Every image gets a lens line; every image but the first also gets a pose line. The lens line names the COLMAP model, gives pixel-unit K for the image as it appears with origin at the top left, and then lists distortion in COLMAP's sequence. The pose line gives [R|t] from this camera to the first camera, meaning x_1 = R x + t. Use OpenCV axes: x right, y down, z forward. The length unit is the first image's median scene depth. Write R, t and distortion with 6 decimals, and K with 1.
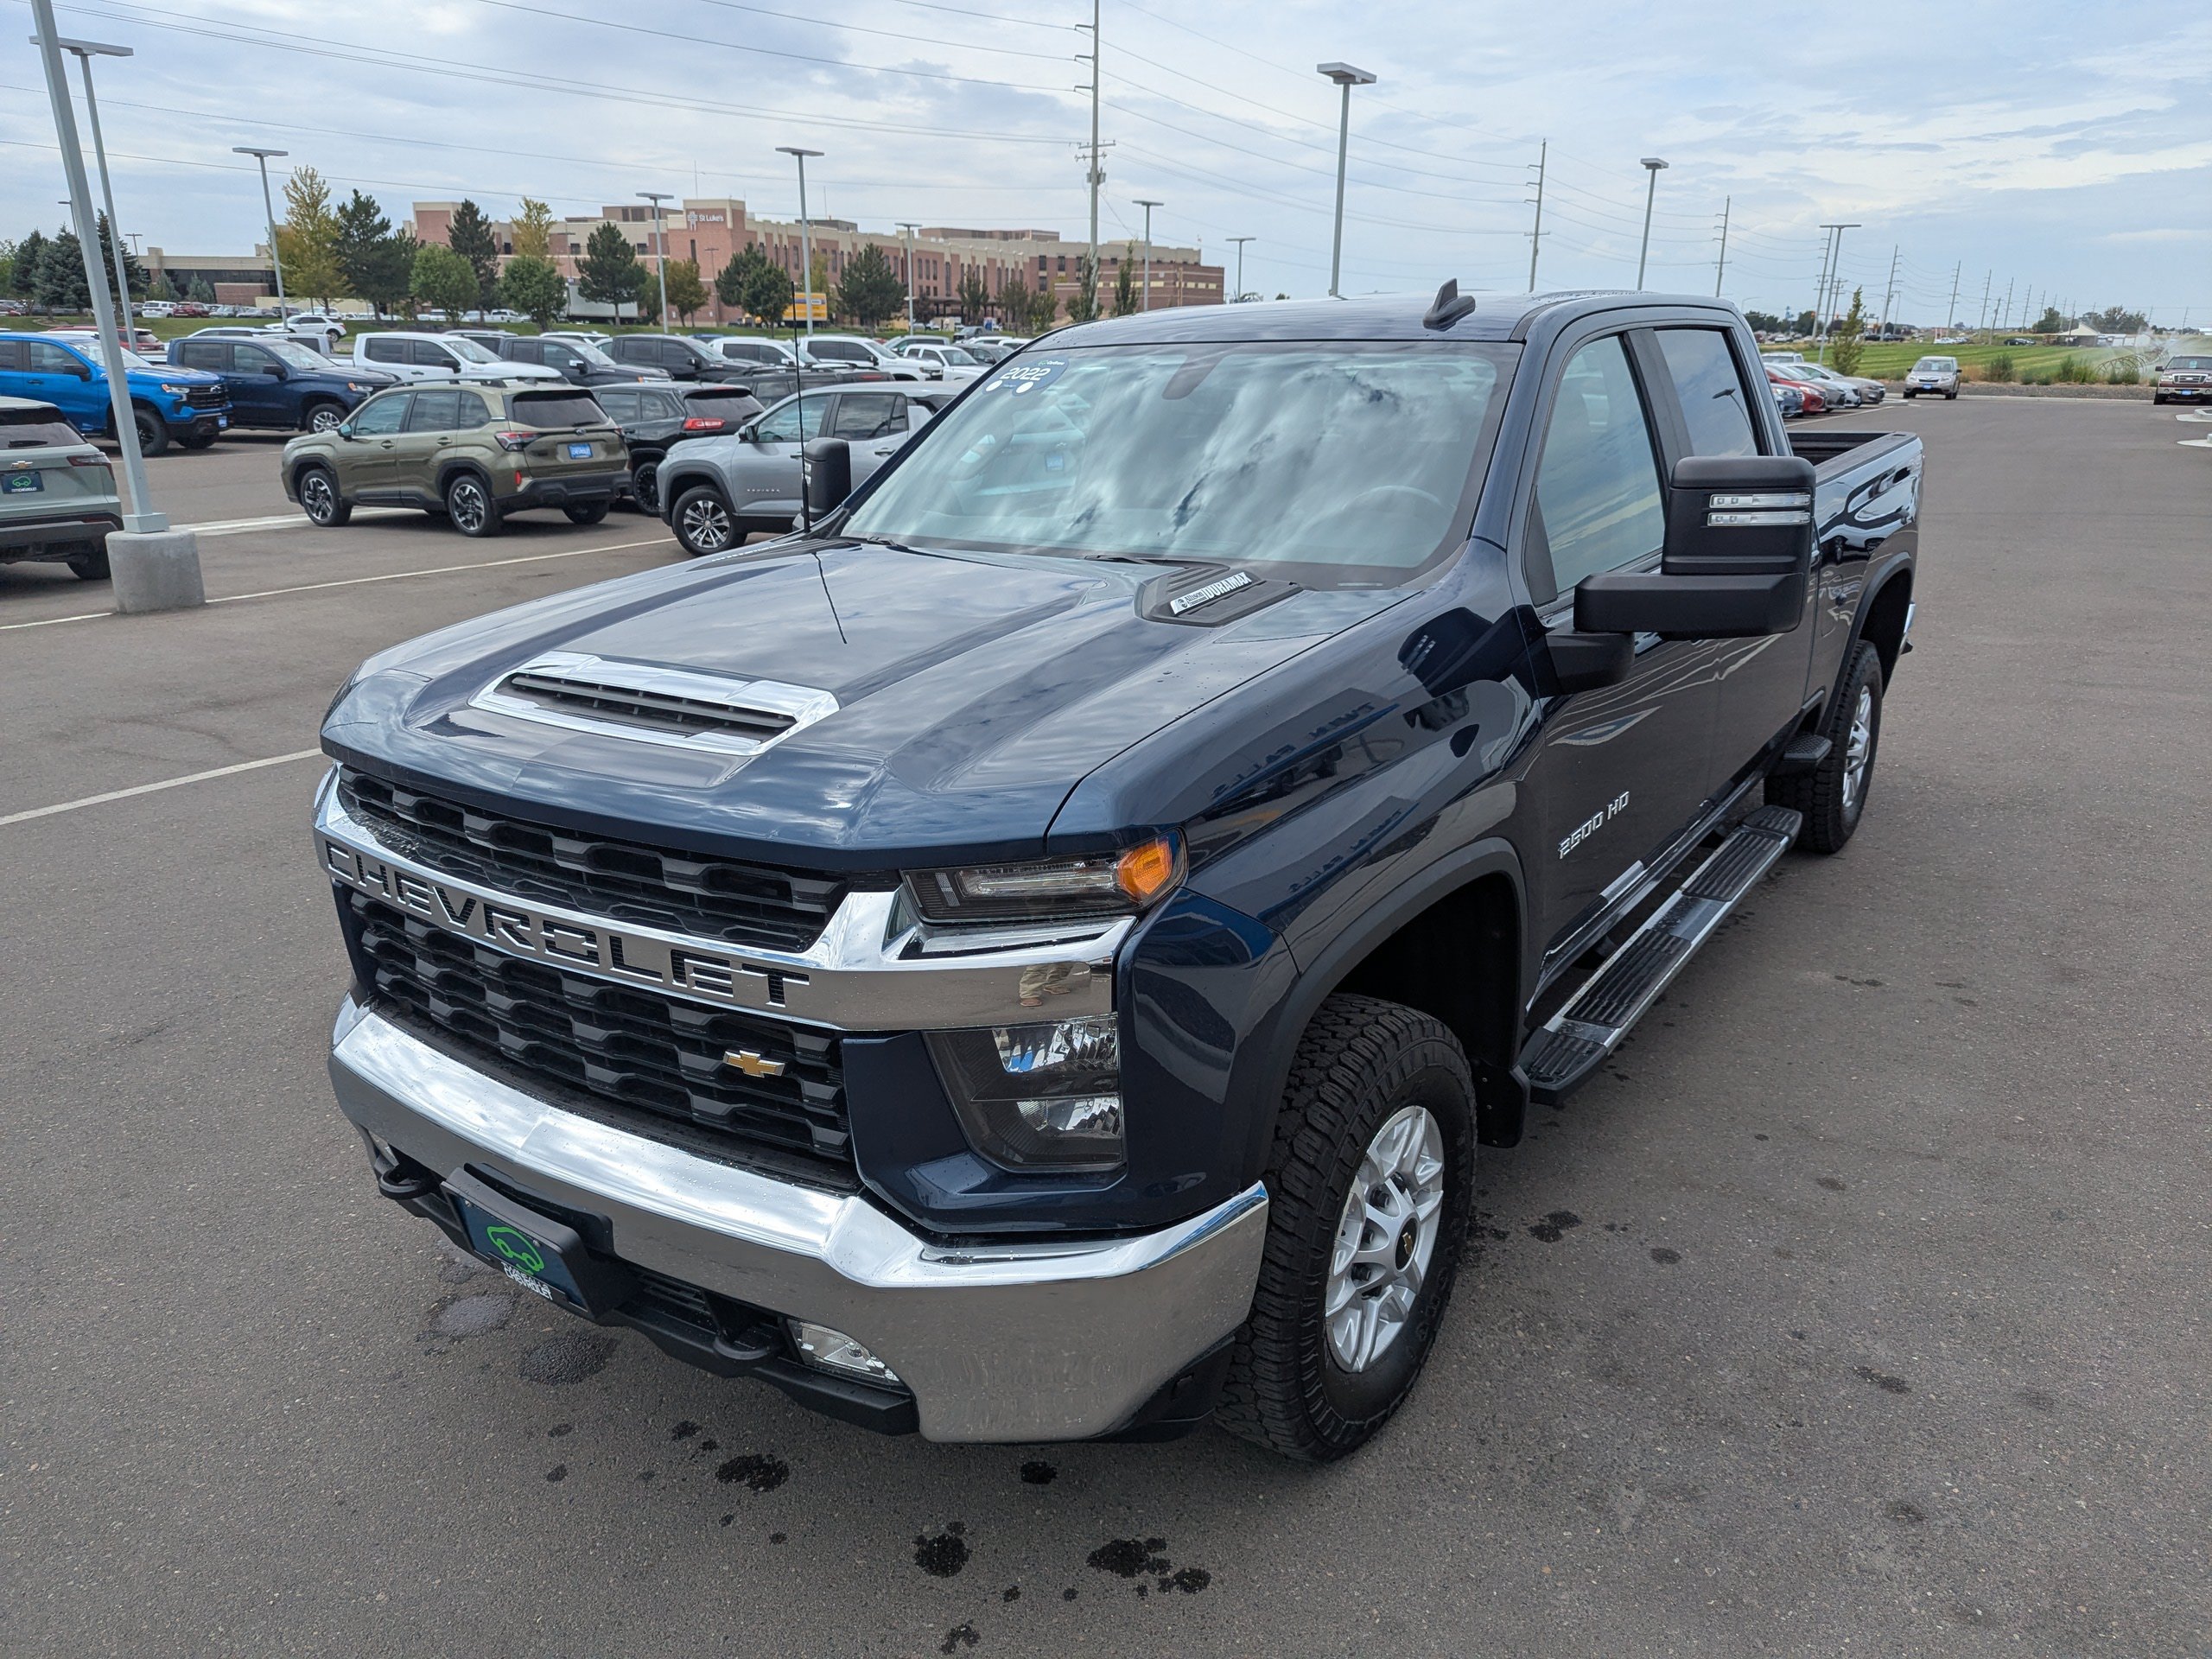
lens RADIAL K [[1585.3, 0, 1105.3], [0, 1585.3, 815.4], [0, 0, 1]] dist [0.058359, -0.051385]
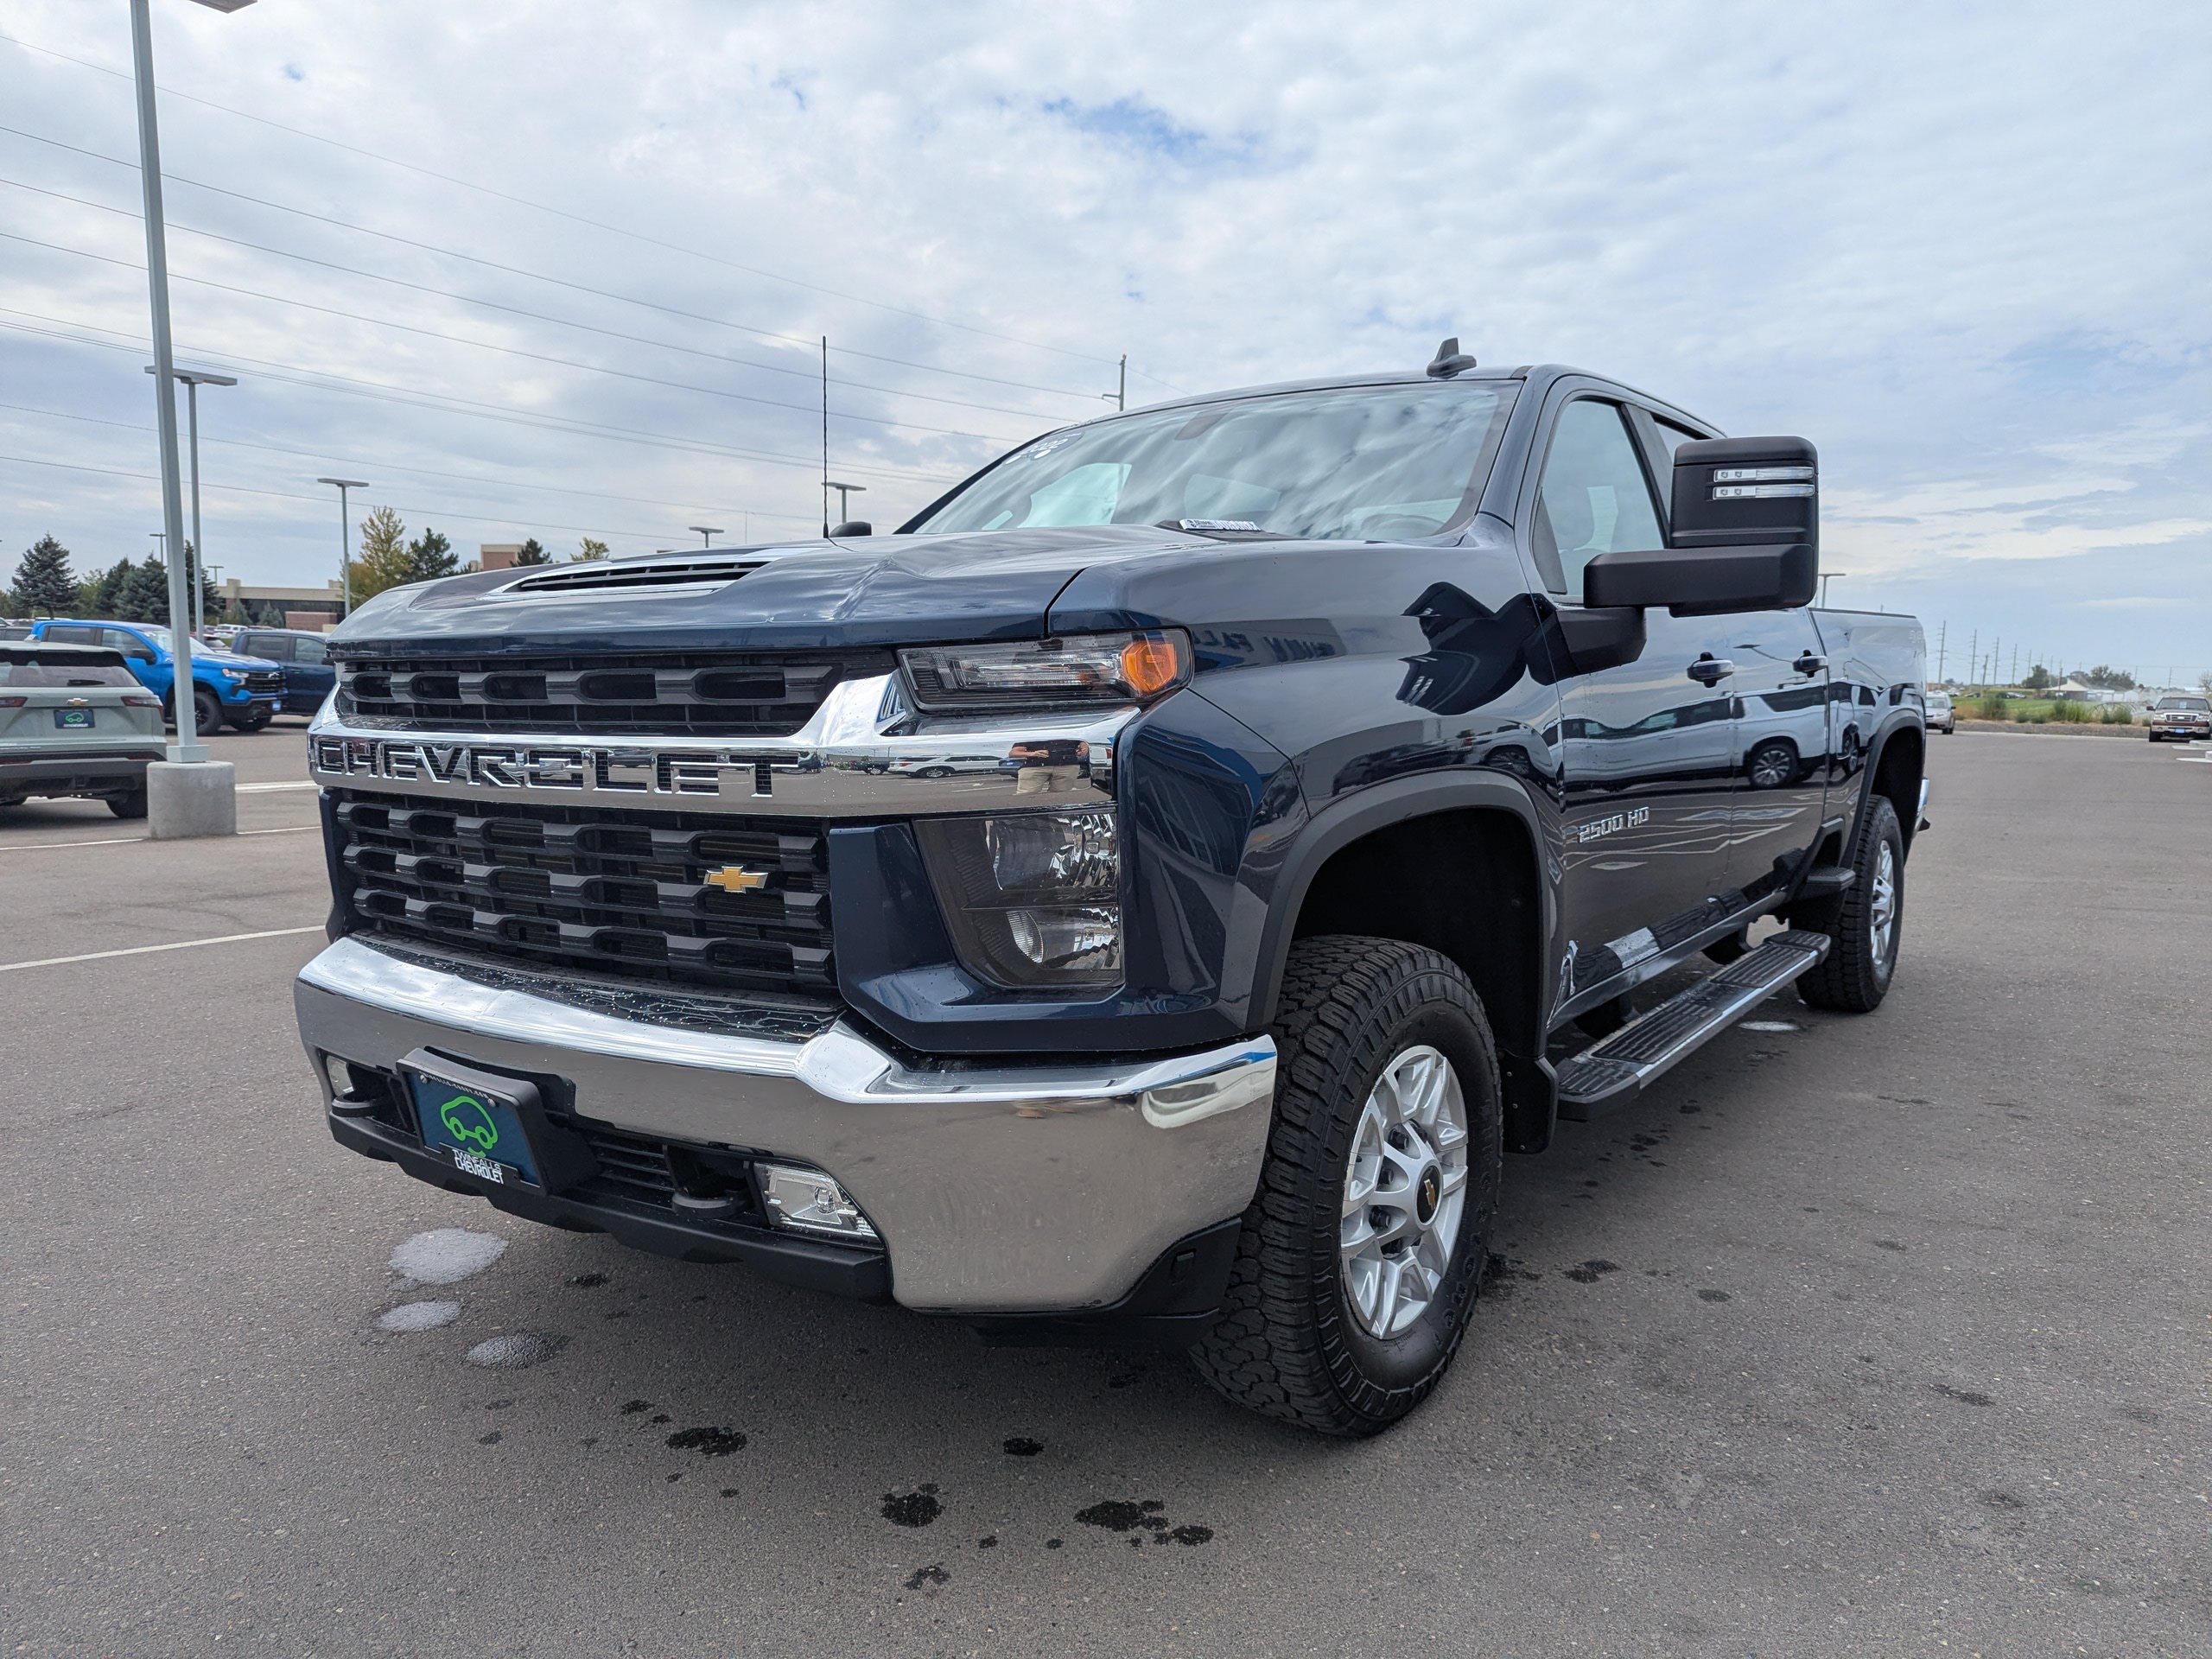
lens RADIAL K [[1583.5, 0, 1097.4], [0, 1583.5, 819.9], [0, 0, 1]] dist [0.053649, -0.045760]
pose [[0.999726, 0.016938, -0.016186, 0.007818], [-0.019862, 0.979168, -0.202077, 0.229499], [0.012426, 0.202343, 0.979236, 0.048047]]
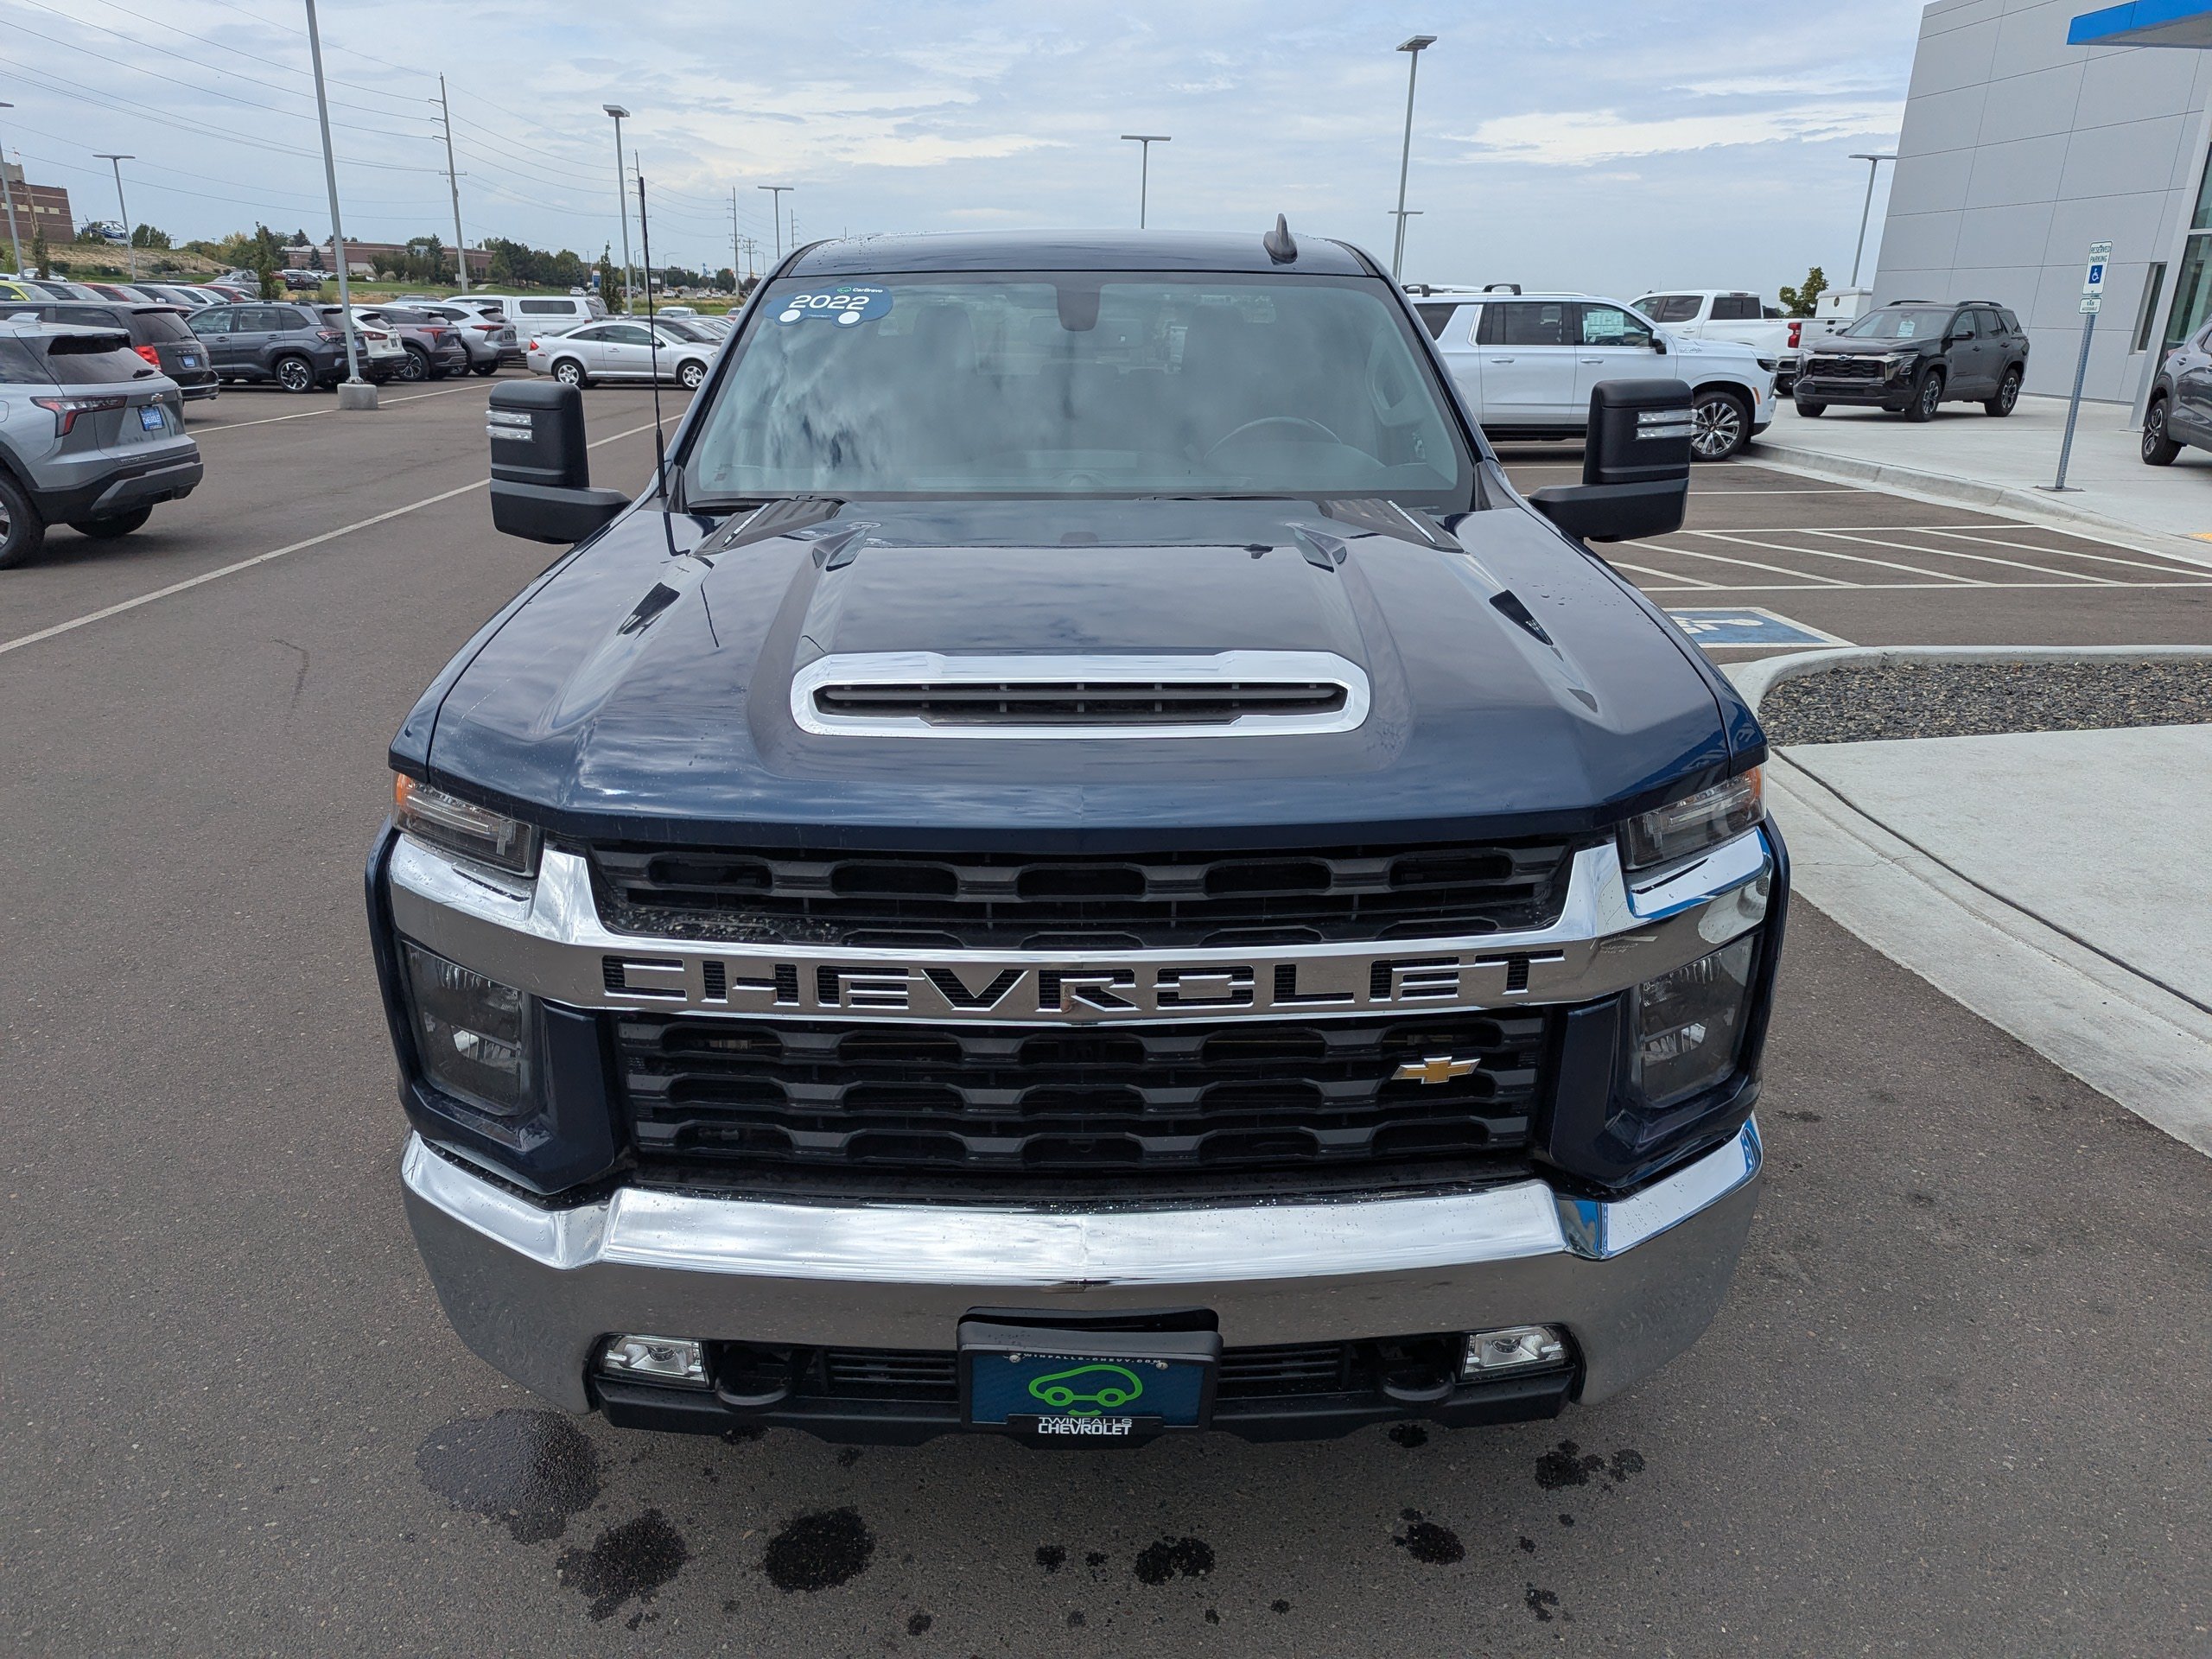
lens RADIAL K [[1579.9, 0, 1106.0], [0, 1579.9, 829.5], [0, 0, 1]] dist [0.051292, -0.039303]
pose [[0.809534, -0.171642, 0.561420, -0.627199], [0.151064, 0.985006, 0.083319, -0.057703], [-0.567304, 0.017361, 0.823326, 0.278184]]
